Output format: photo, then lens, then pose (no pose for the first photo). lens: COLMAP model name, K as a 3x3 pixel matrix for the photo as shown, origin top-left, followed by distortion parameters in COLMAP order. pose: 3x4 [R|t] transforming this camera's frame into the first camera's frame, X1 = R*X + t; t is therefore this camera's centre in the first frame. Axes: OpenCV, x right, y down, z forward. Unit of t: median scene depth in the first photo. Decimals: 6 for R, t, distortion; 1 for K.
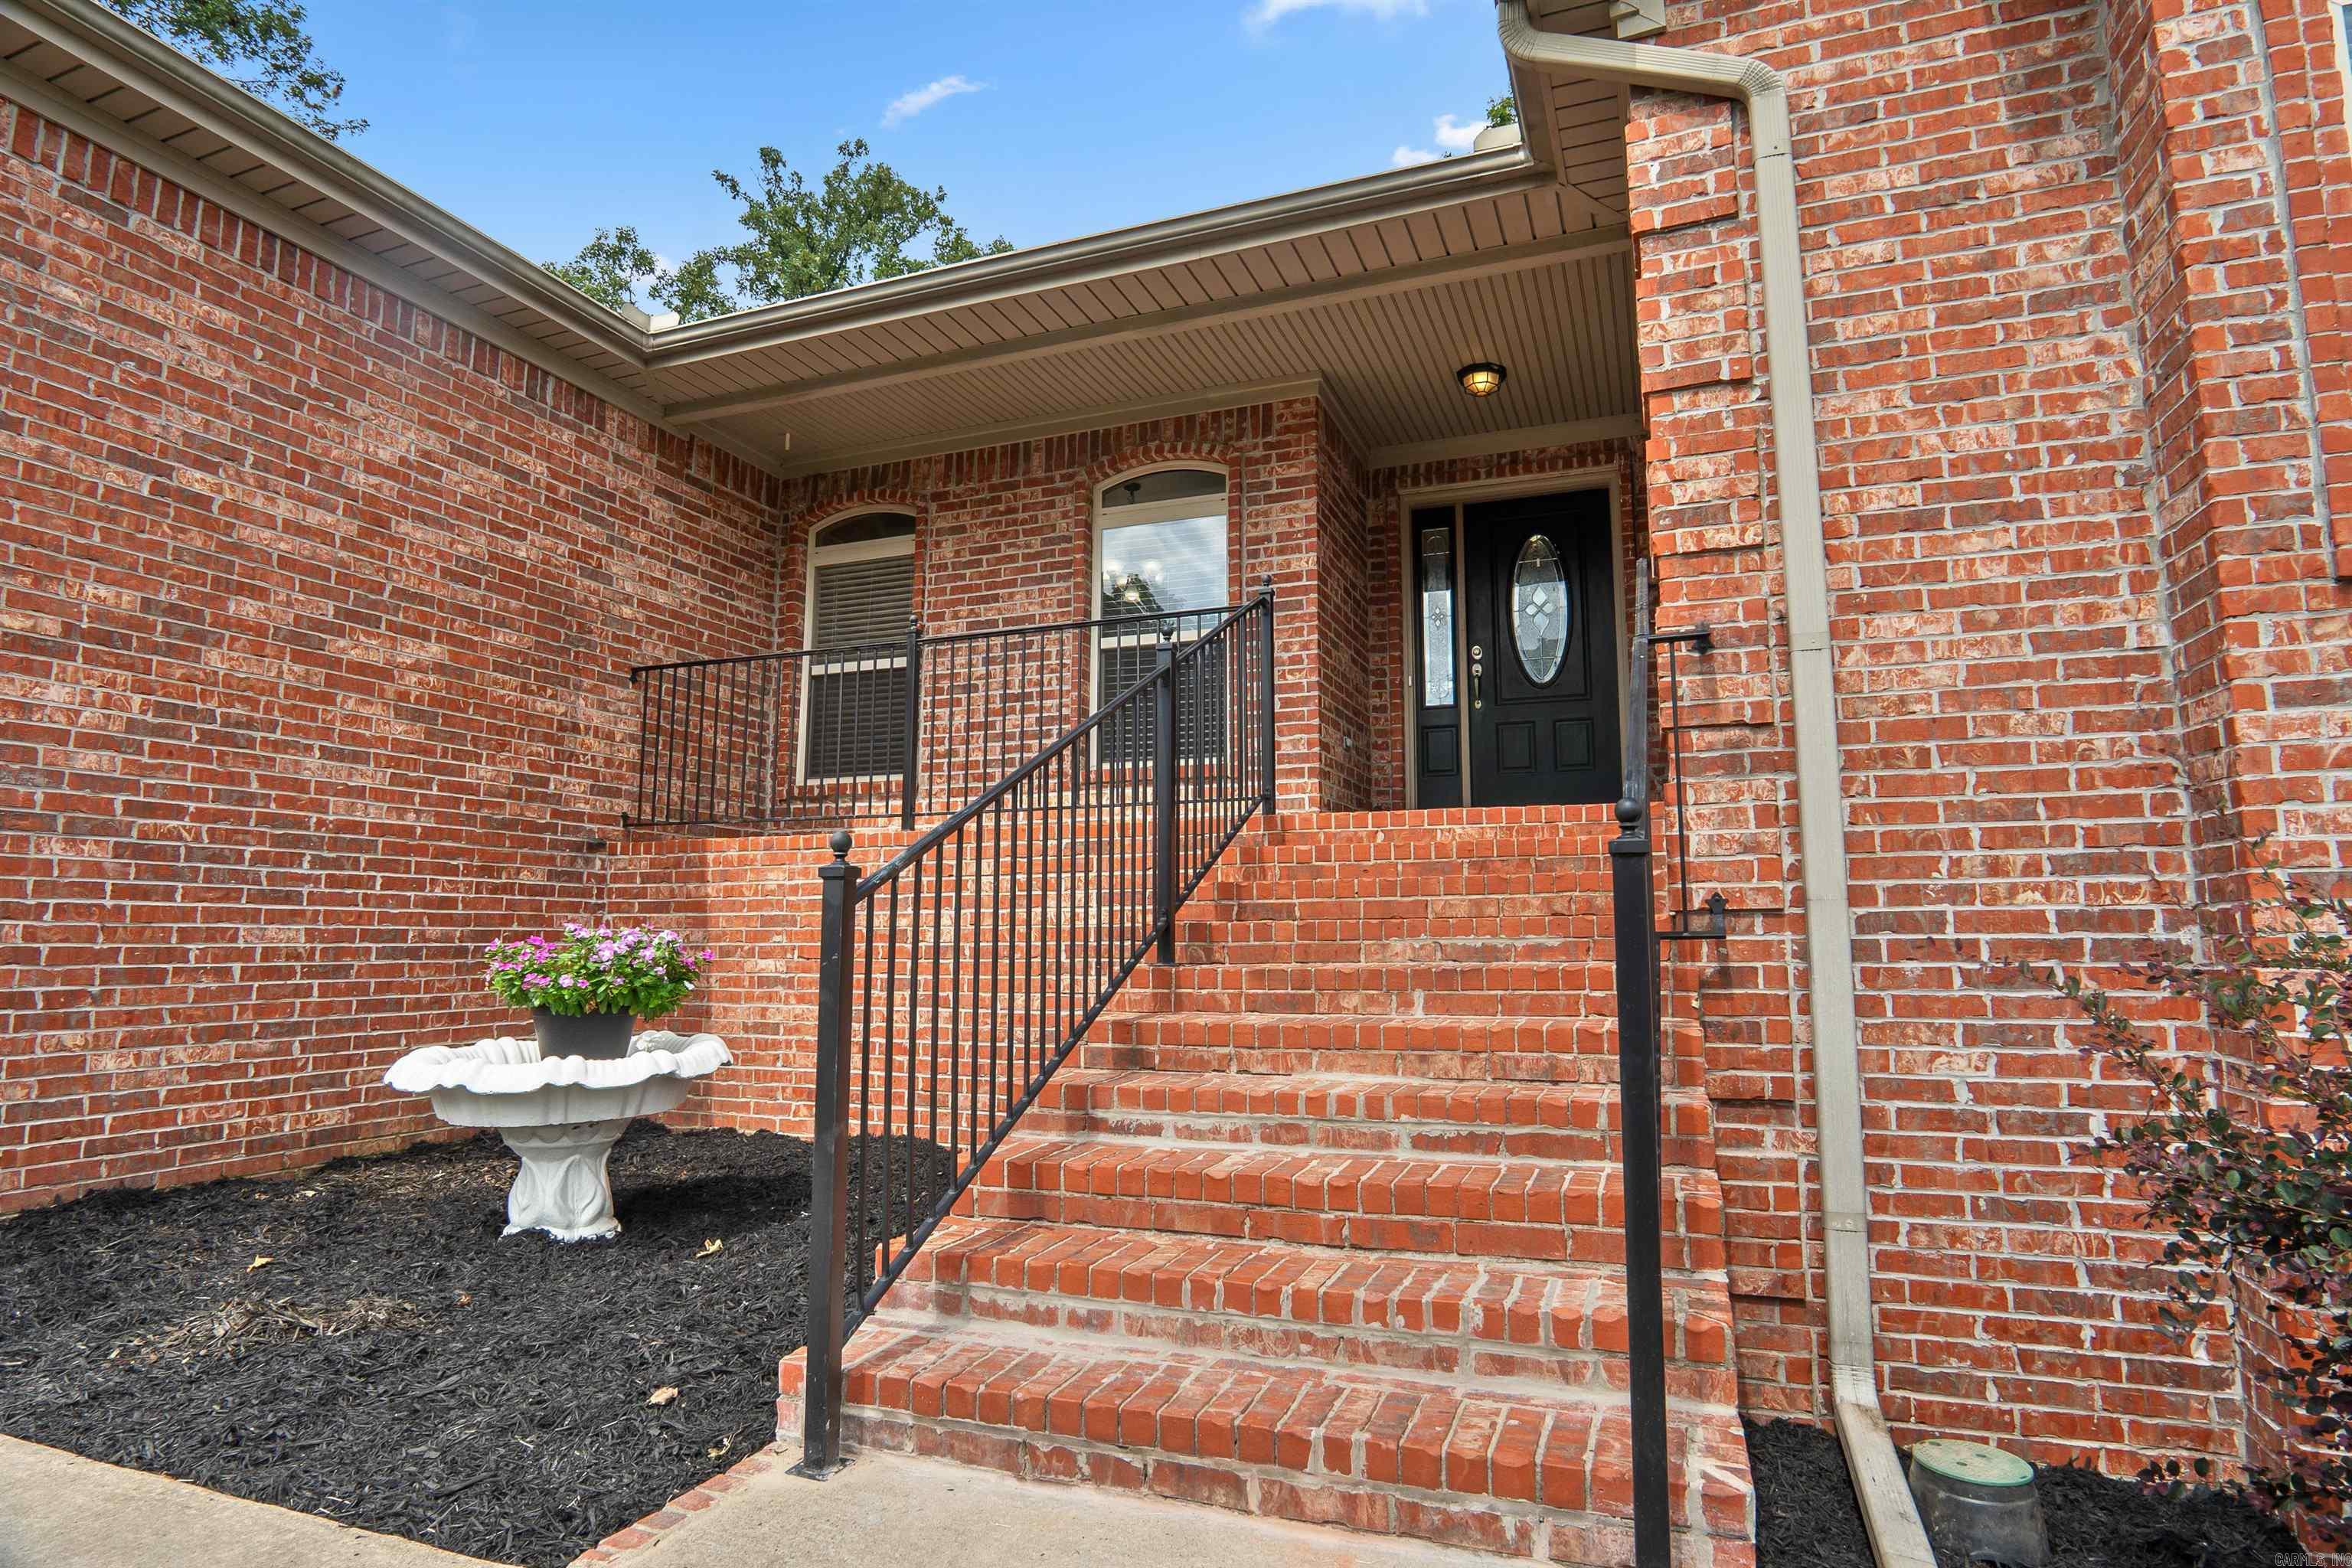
lens RADIAL K [[1267.5, 0, 1176.9], [0, 1267.5, 778.8], [0, 0, 1]] dist [-0.019588, -0.000478]
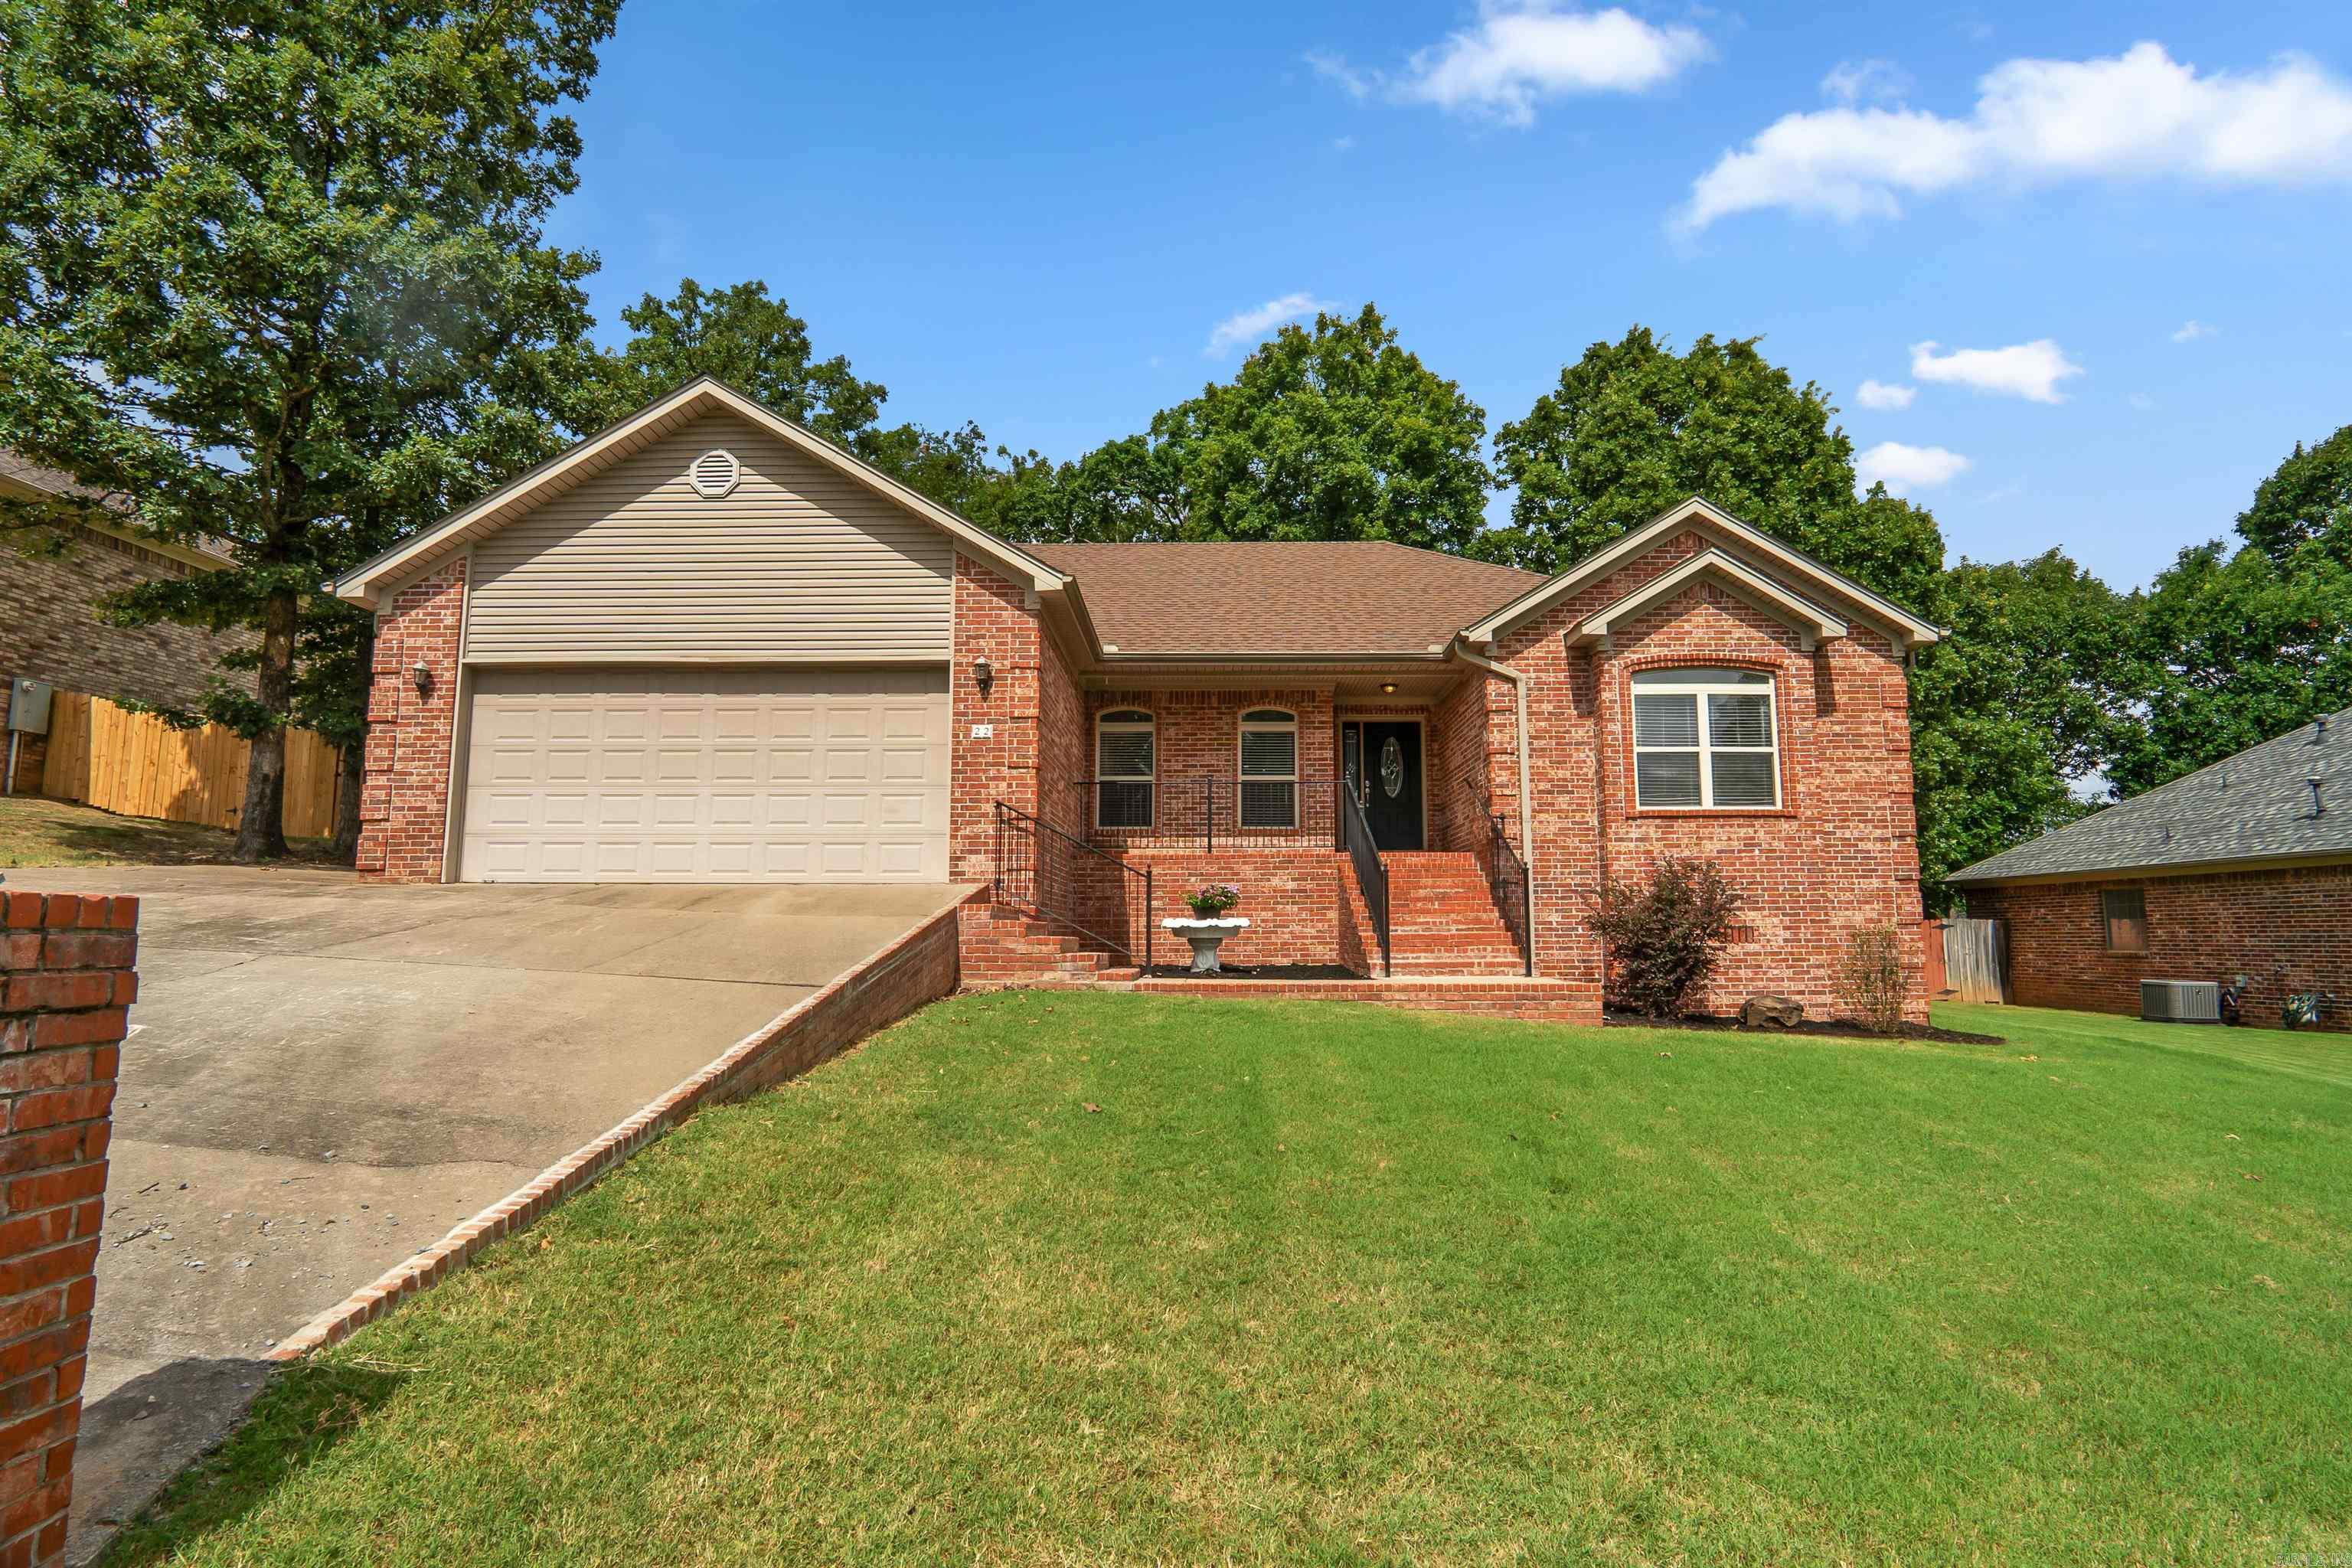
lens RADIAL K [[1267.5, 0, 1177.7], [0, 1267.5, 784.4], [0, 0, 1]] dist [-0.019588, -0.000478]
pose [[0.943394, 0.042171, 0.328982, -1.917782], [-0.043129, 0.999060, -0.004387, -0.149476], [-0.328858, -0.010050, 0.944326, -2.513460]]
